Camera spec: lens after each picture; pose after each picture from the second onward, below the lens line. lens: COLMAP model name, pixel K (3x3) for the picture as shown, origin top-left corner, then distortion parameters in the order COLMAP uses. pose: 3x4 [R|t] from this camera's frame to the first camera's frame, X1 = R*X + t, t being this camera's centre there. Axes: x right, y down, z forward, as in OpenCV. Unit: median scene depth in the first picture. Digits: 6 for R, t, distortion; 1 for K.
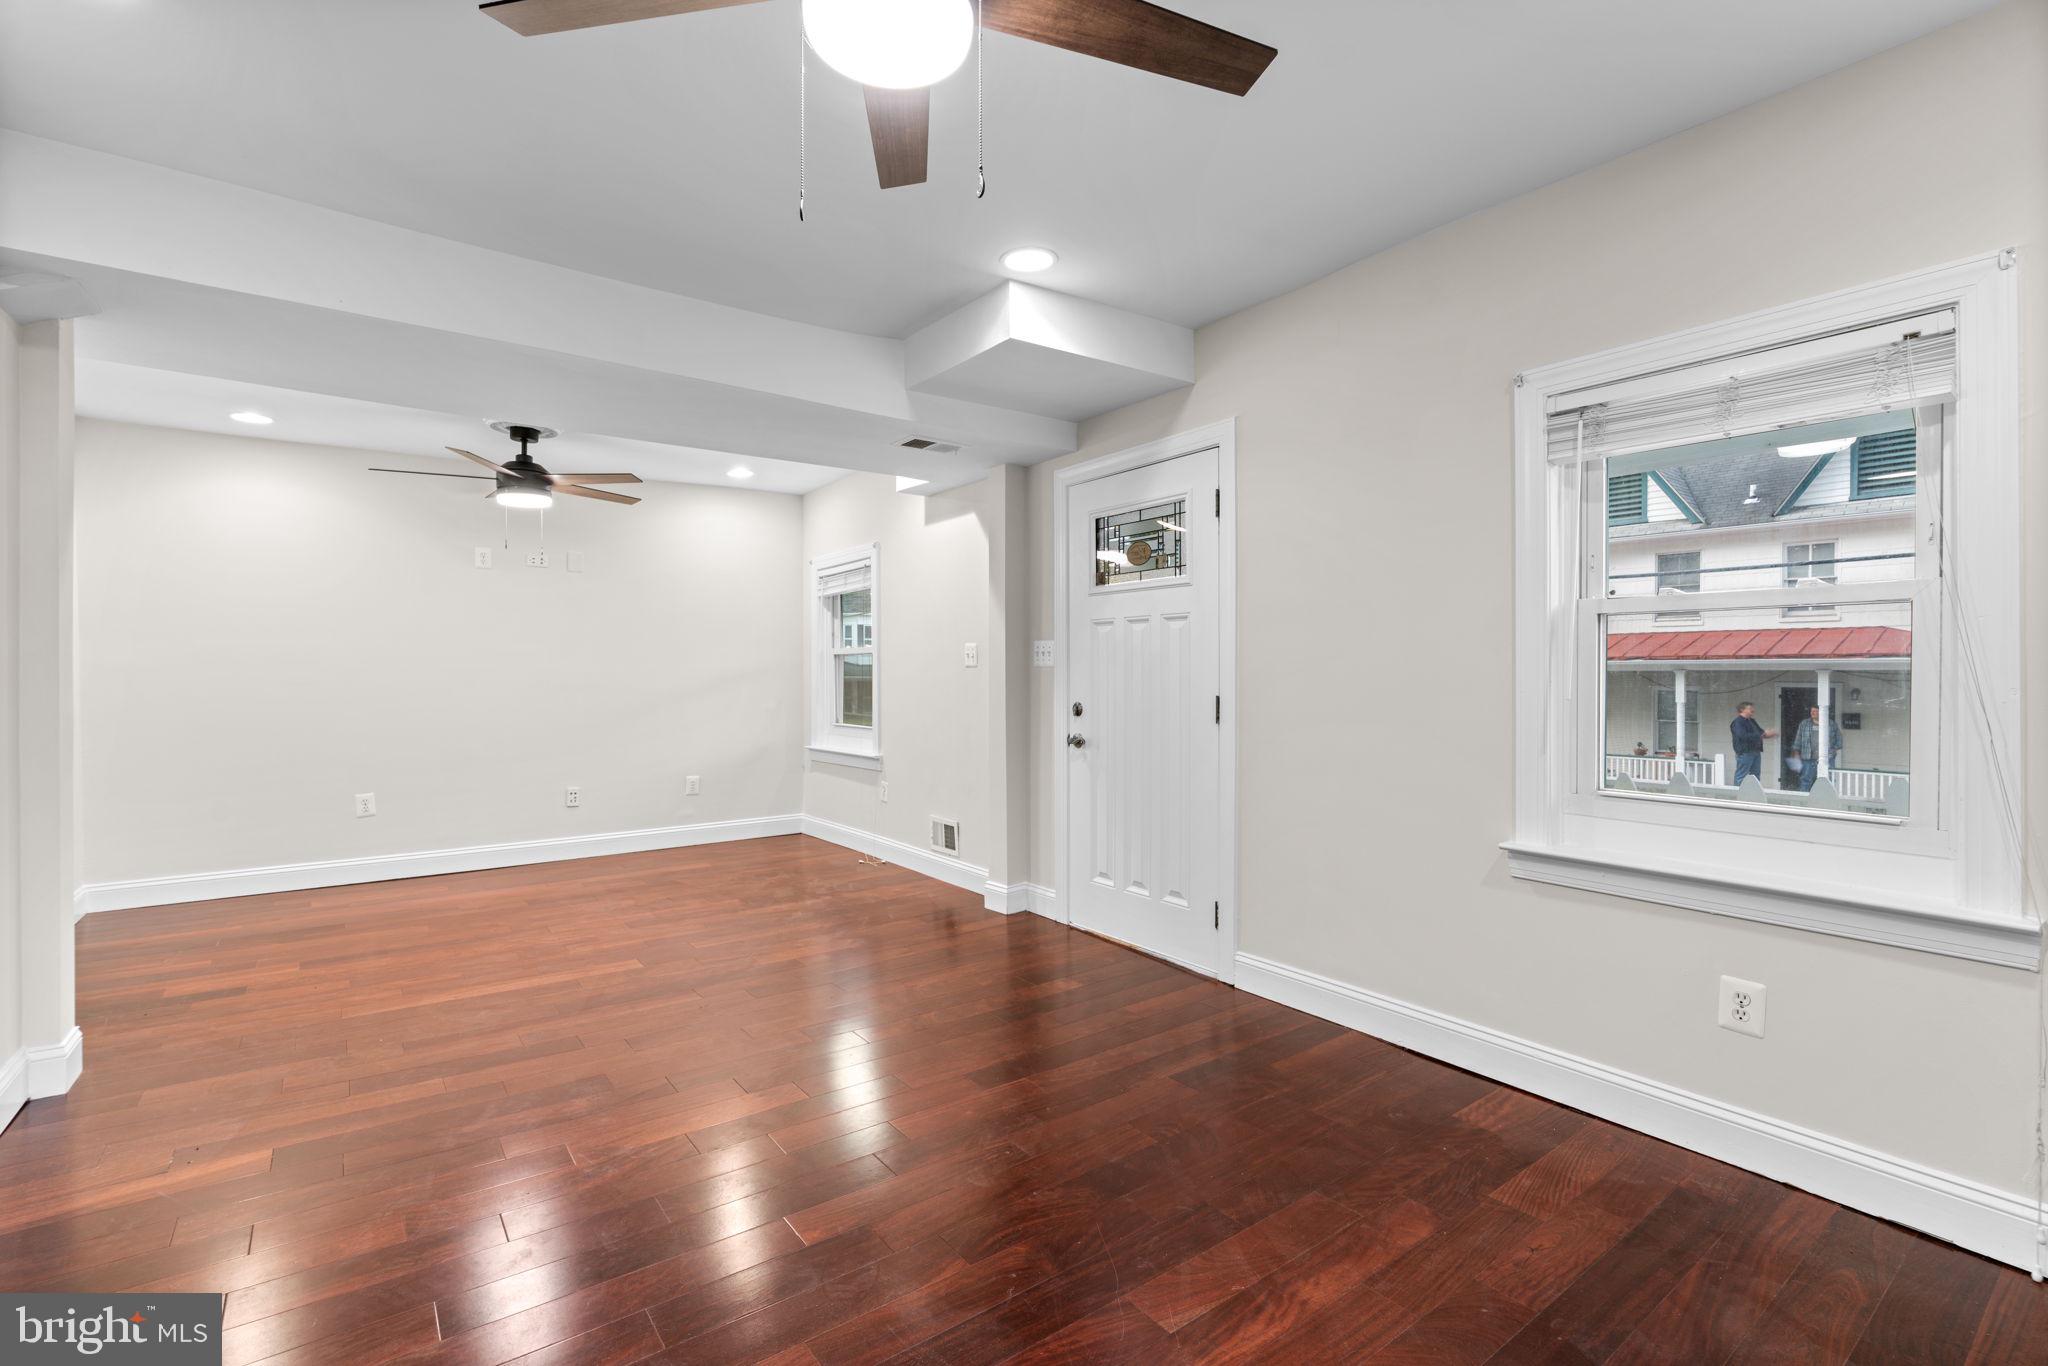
lens RADIAL K [[926.3, 0, 1018.3], [0, 926.3, 681.8], [0, 0, 1]] dist [-0.010360, 0.002018]
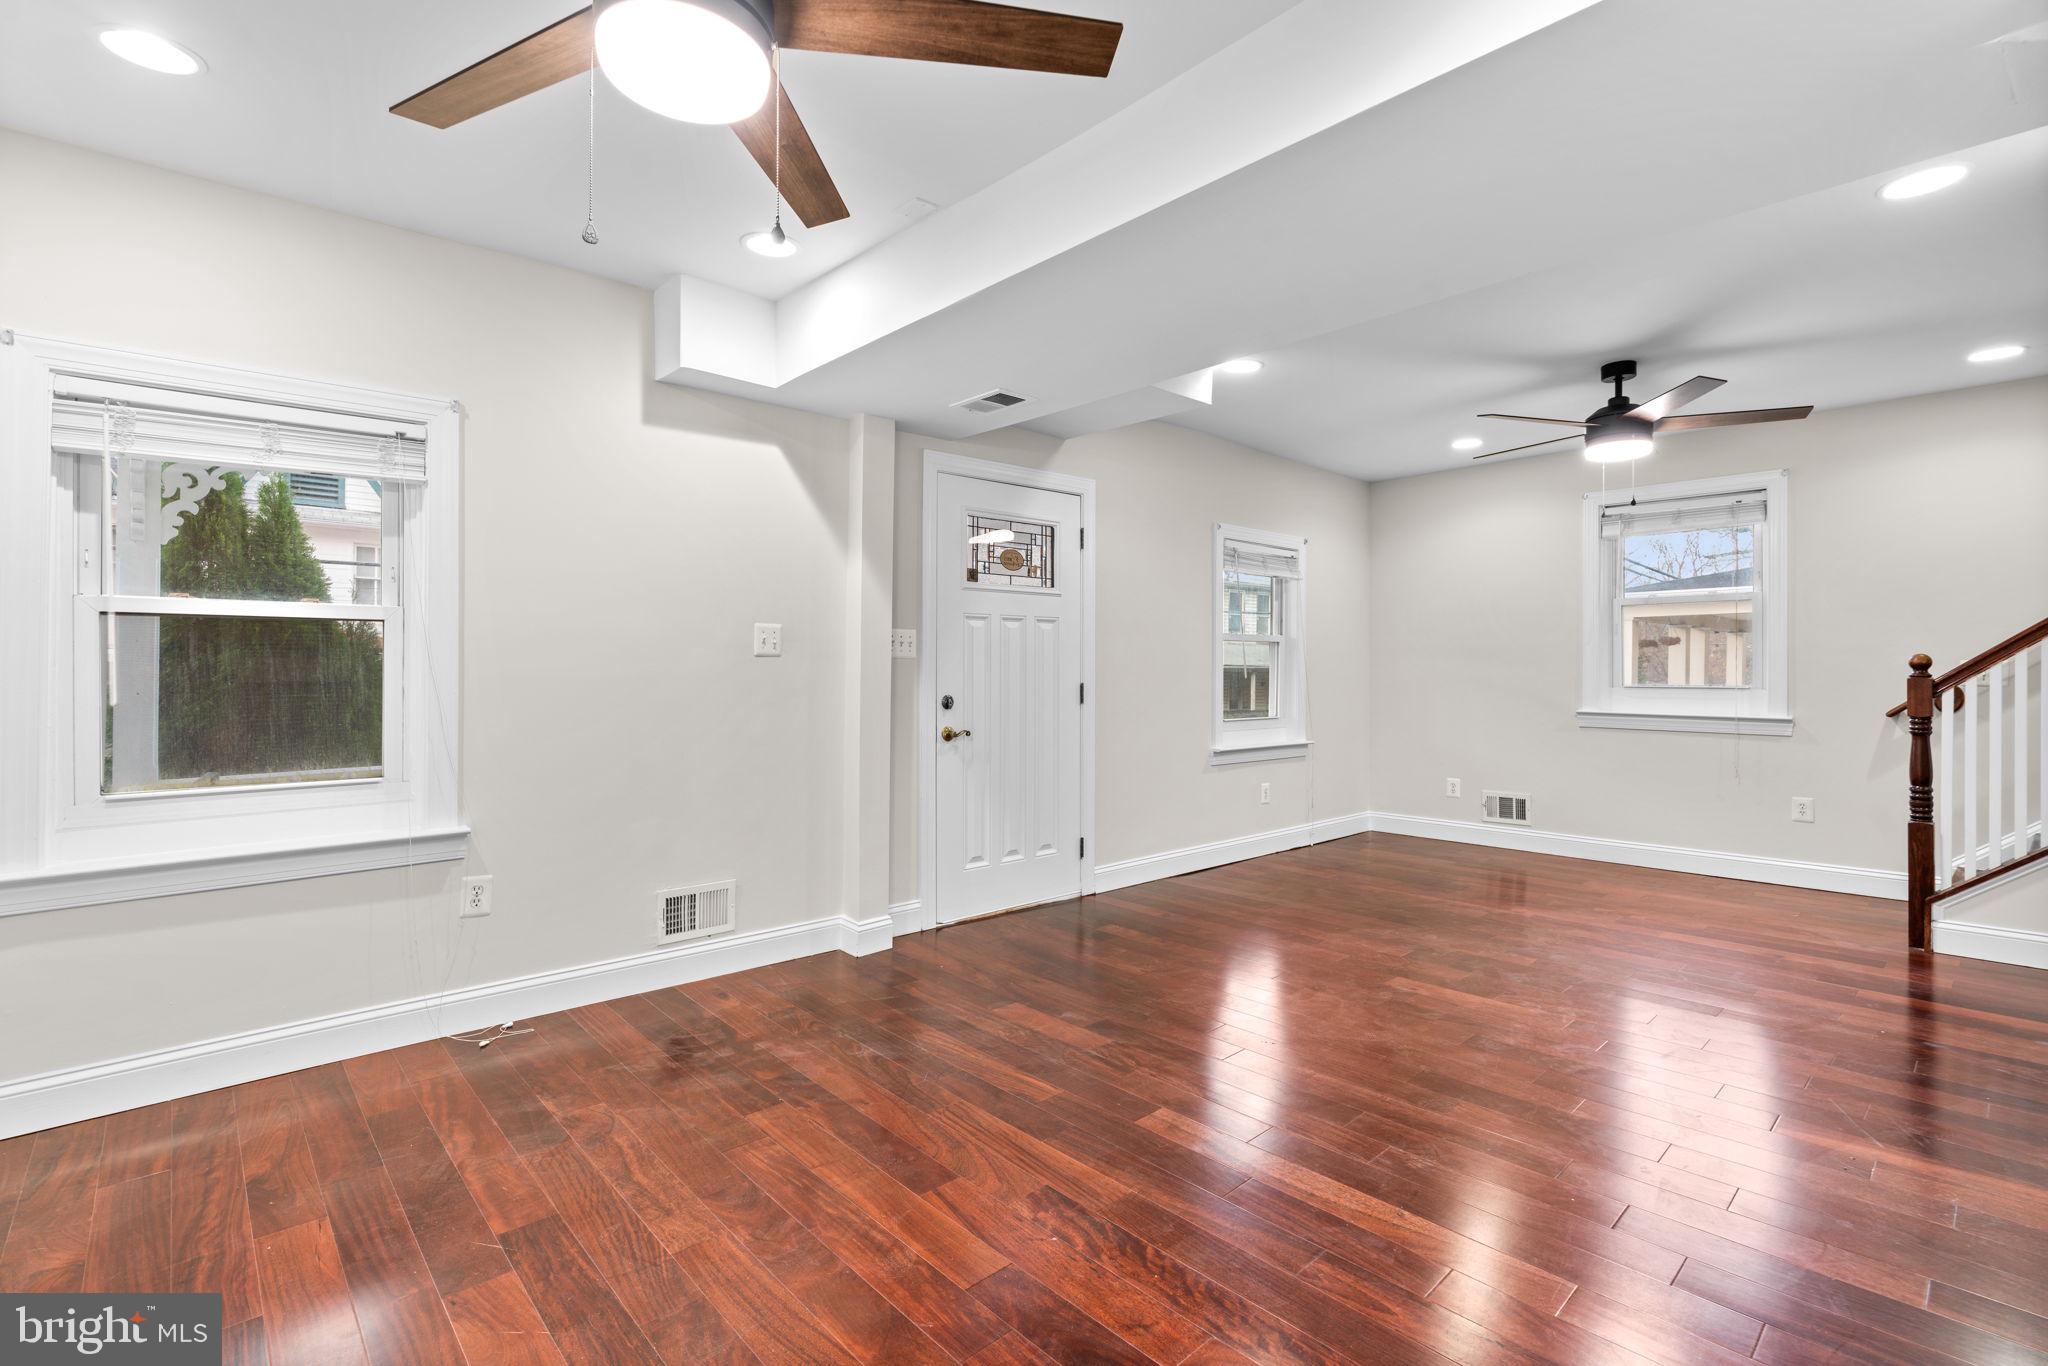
lens RADIAL K [[926.3, 0, 1007.2], [0, 926.3, 683.7], [0, 0, 1]] dist [-0.010360, 0.002018]
pose [[-0.090781, -0.018036, 0.995708, -0.930926], [0.005462, 0.999812, 0.018609, -0.008304], [-0.995856, 0.007128, -0.090665, 1.035471]]
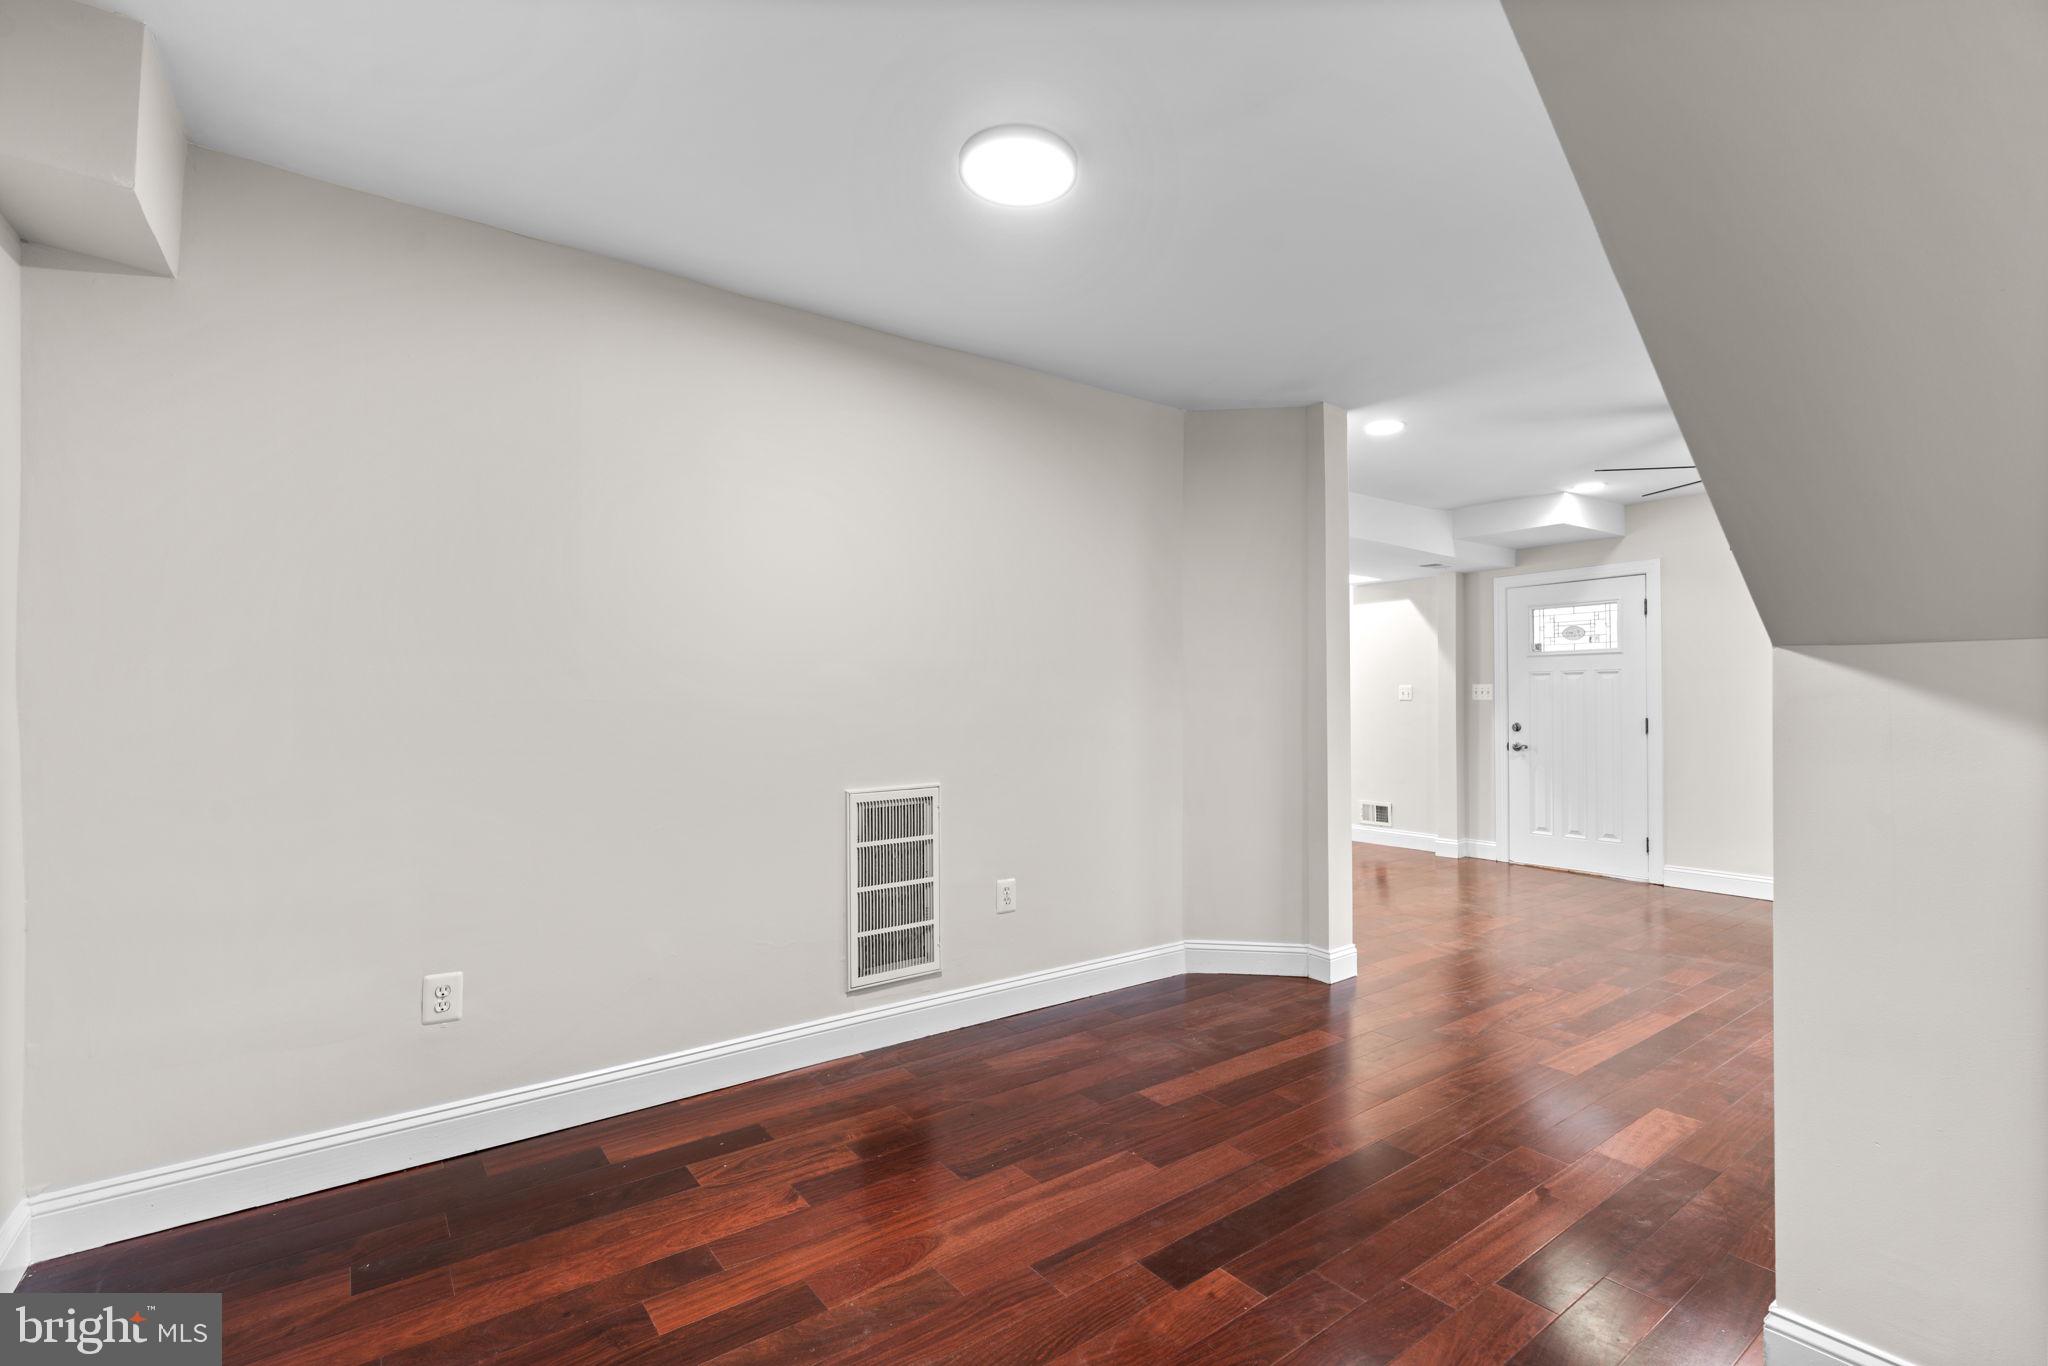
lens RADIAL K [[926.3, 0, 1019.1], [0, 926.3, 695.5], [0, 0, 1]] dist [-0.010360, 0.002018]
pose [[0.999966, -0.006927, 0.004388, -0.815833], [0.006984, 0.999892, -0.012948, -0.010960], [-0.004298, 0.012978, 0.999907, -0.608709]]
